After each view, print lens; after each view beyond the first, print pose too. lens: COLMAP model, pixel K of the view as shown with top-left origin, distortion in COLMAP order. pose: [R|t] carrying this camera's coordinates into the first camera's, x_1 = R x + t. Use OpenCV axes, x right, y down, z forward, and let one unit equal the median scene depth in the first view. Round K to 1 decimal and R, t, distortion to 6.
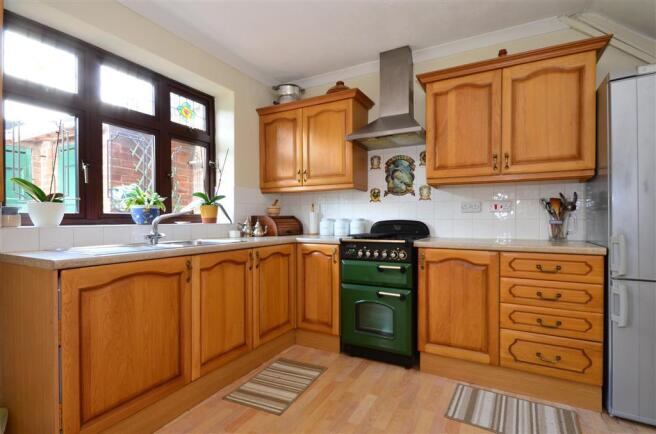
lens RADIAL K [[335.9, 0, 329.2], [0, 335.9, 219.5], [0, 0, 1]] dist [0.029314, -0.000017]
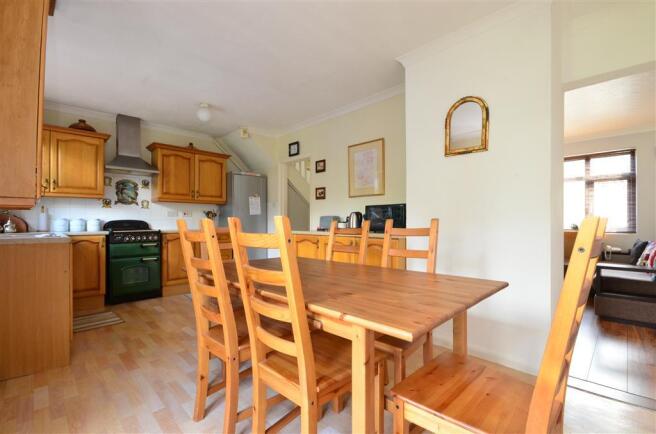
lens RADIAL K [[288.5, 0, 329.0], [0, 288.5, 220.9], [0, 0, 1]] dist [0.000267, 0.000016]
pose [[0.299502, 0.004185, 0.954087, -0.852356], [-0.000106, 0.999991, -0.004353, 0.013176], [-0.954096, 0.001203, 0.299499, -0.351330]]
